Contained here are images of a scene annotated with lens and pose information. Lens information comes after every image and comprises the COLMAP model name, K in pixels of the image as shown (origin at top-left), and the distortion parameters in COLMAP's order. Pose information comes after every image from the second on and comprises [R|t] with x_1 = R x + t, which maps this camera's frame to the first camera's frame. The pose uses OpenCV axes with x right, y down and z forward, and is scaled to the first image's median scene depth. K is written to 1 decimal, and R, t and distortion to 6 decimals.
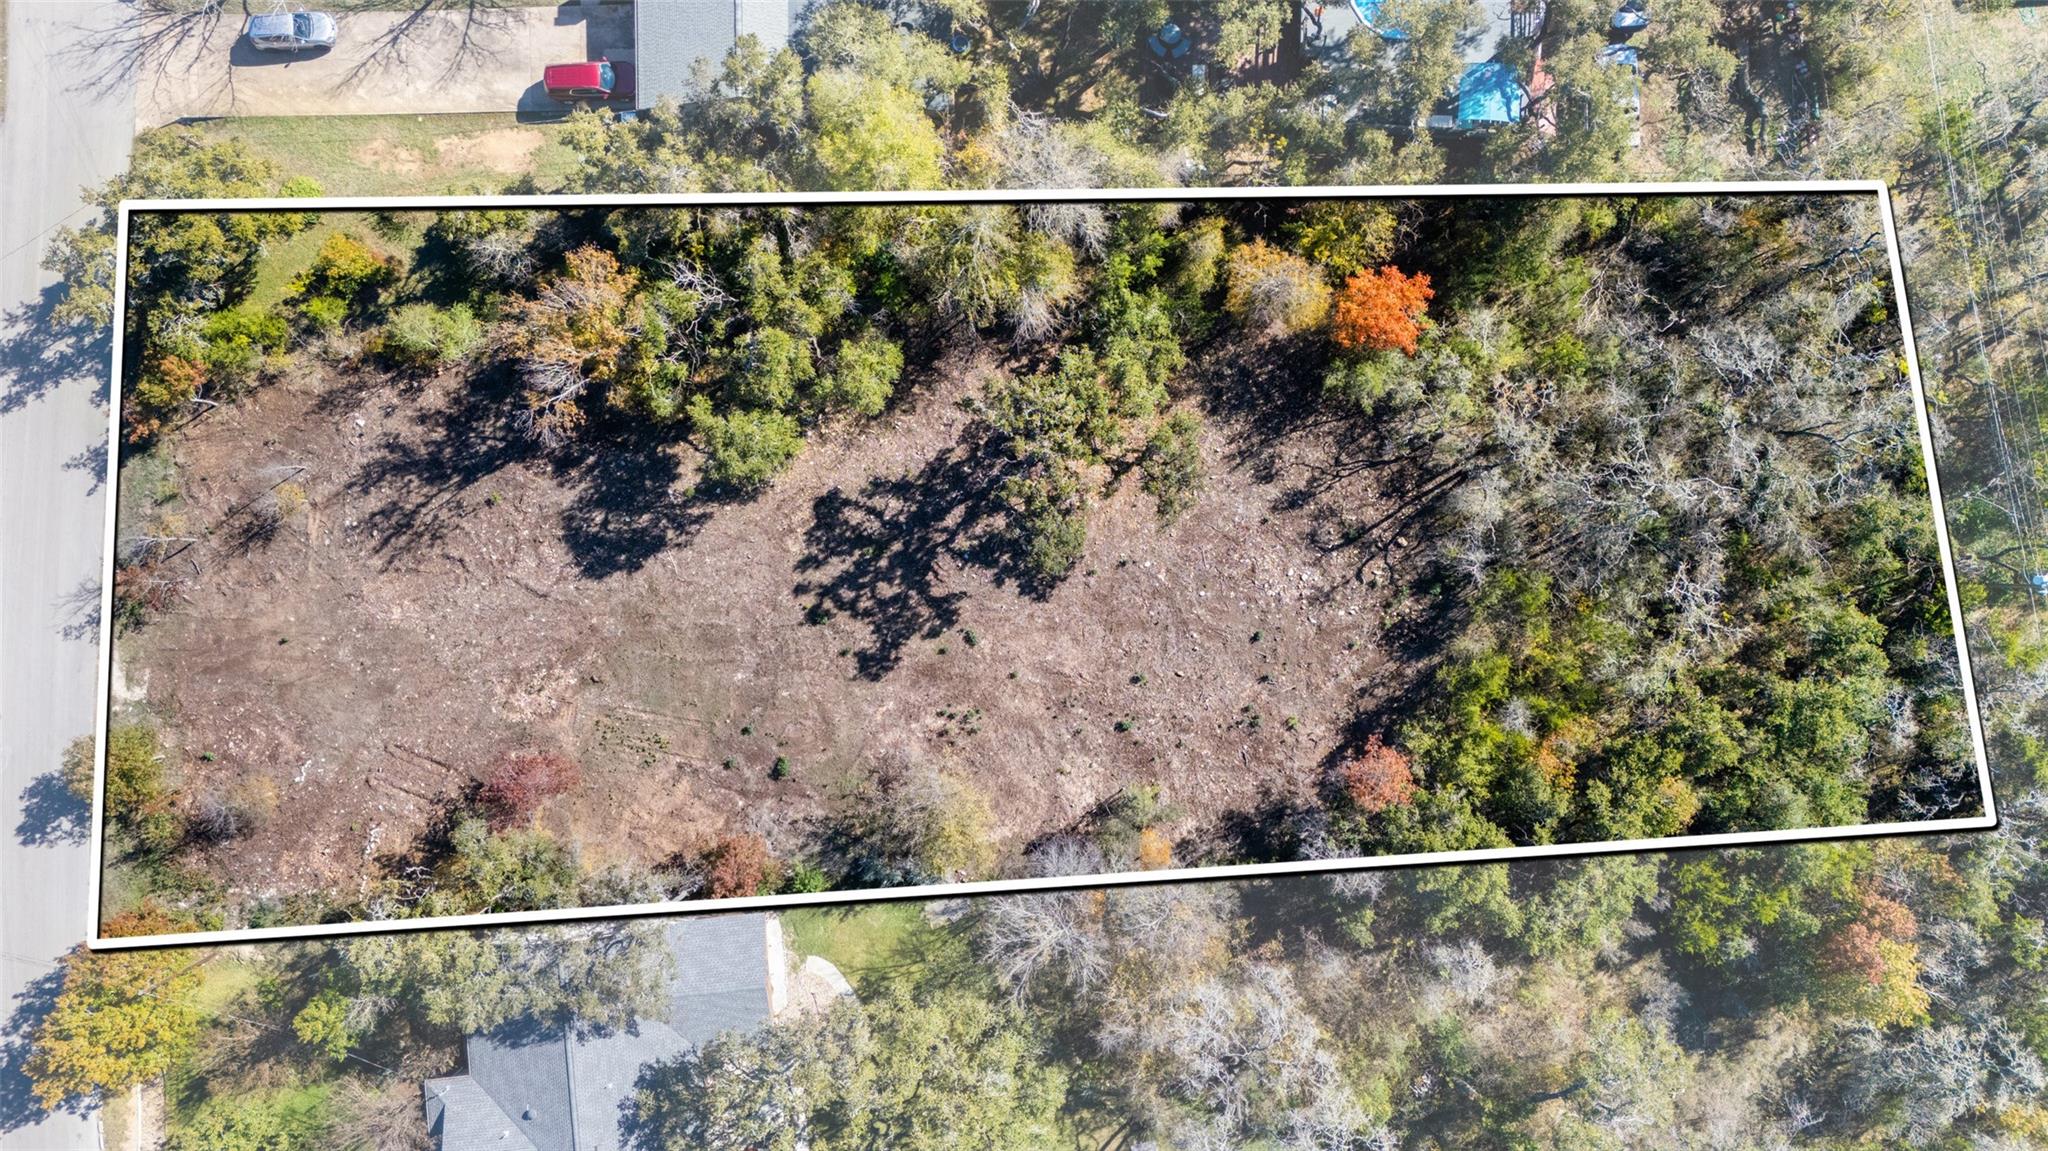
lens RADIAL K [[1497.5, 0, 1017.3], [0, 1497.5, 576.6], [0, 0, 1]] dist [0.051408, -0.030023]
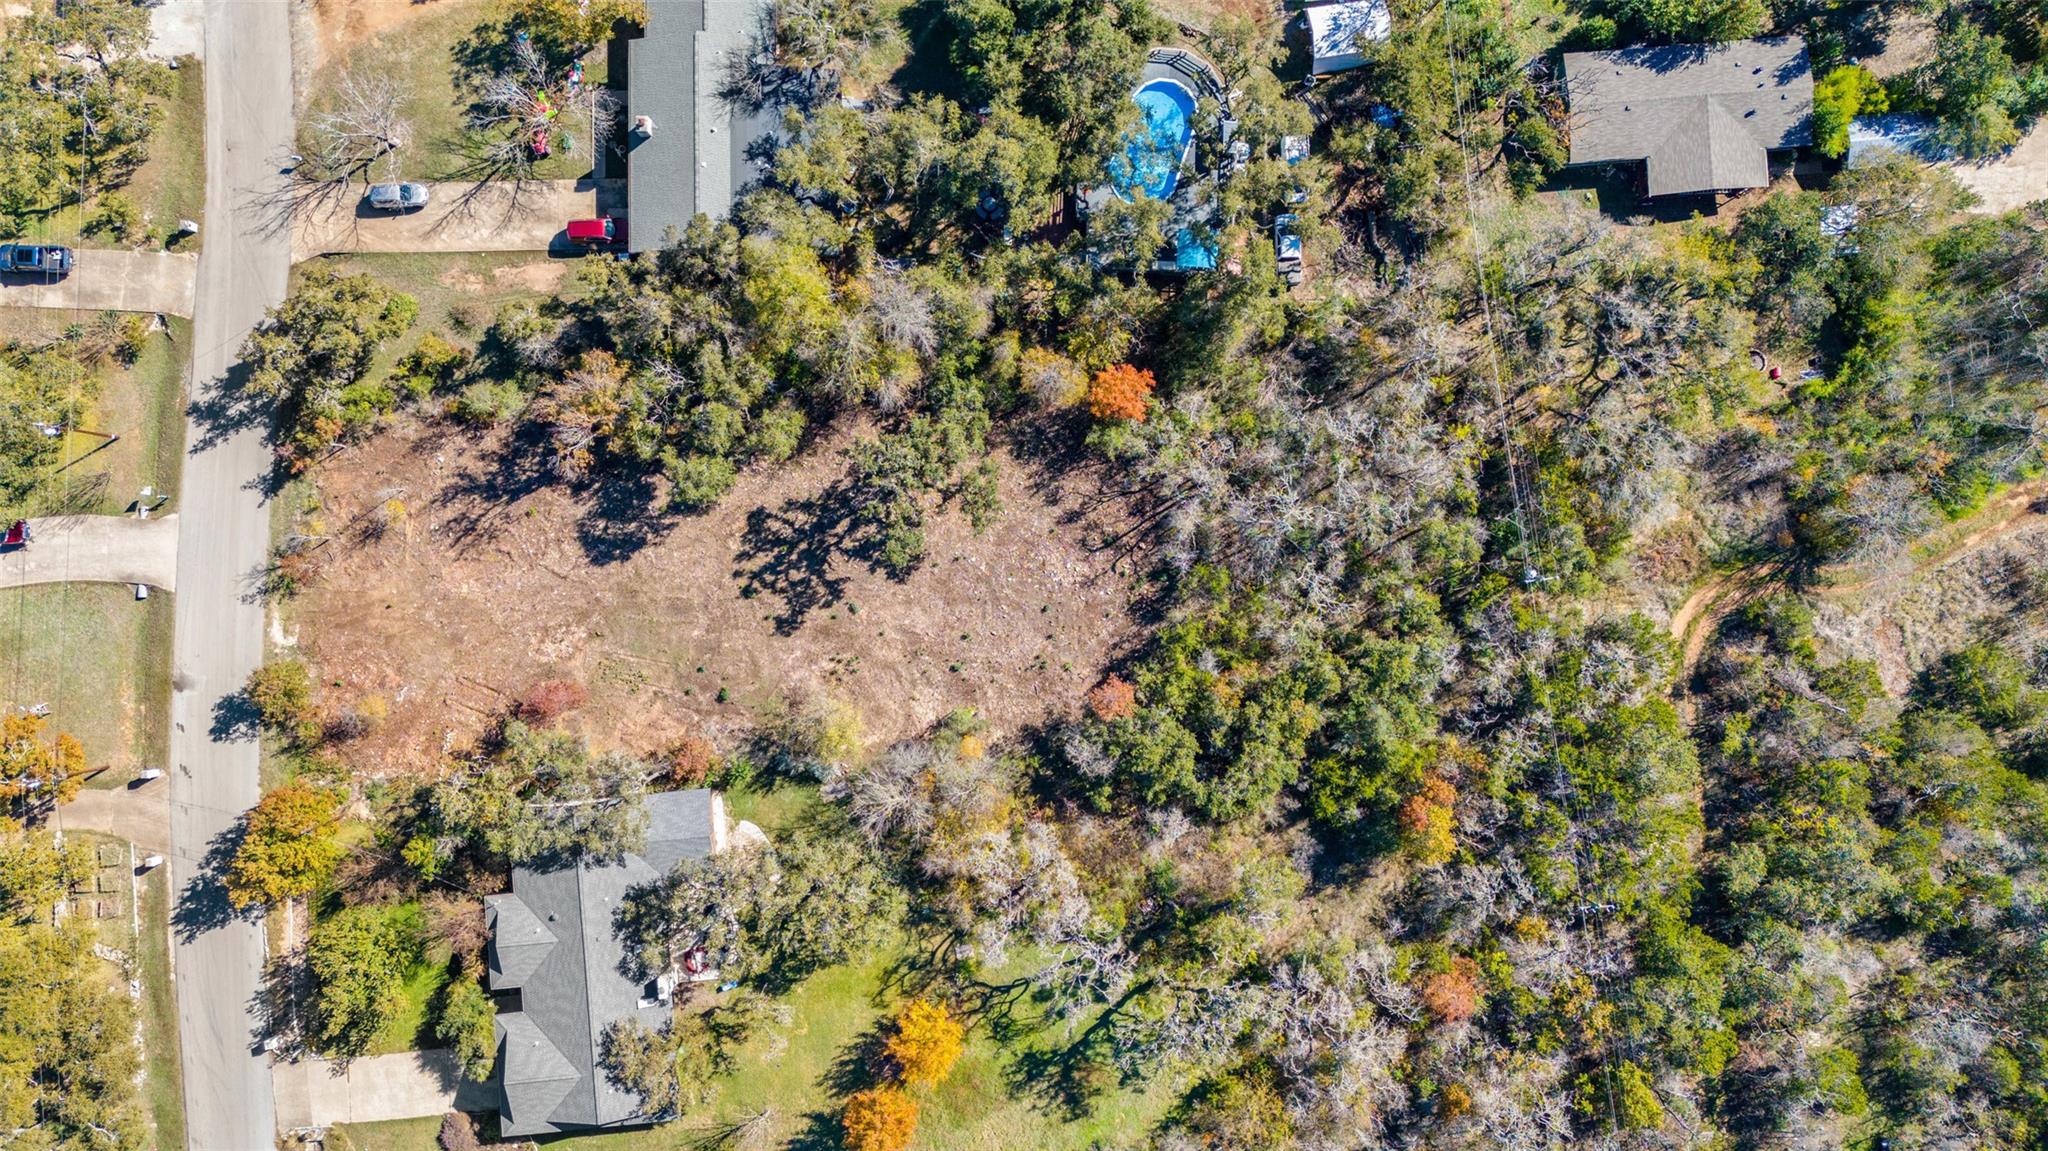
lens RADIAL K [[1497.5, 0, 1026.8], [0, 1497.5, 573.9], [0, 0, 1]] dist [0.051408, -0.030023]
pose [[0.999964, 0.007951, 0.003097, 0.141031], [-0.007957, 0.999966, 0.001943, 0.002918], [-0.003082, -0.001968, 0.999993, -0.499807]]
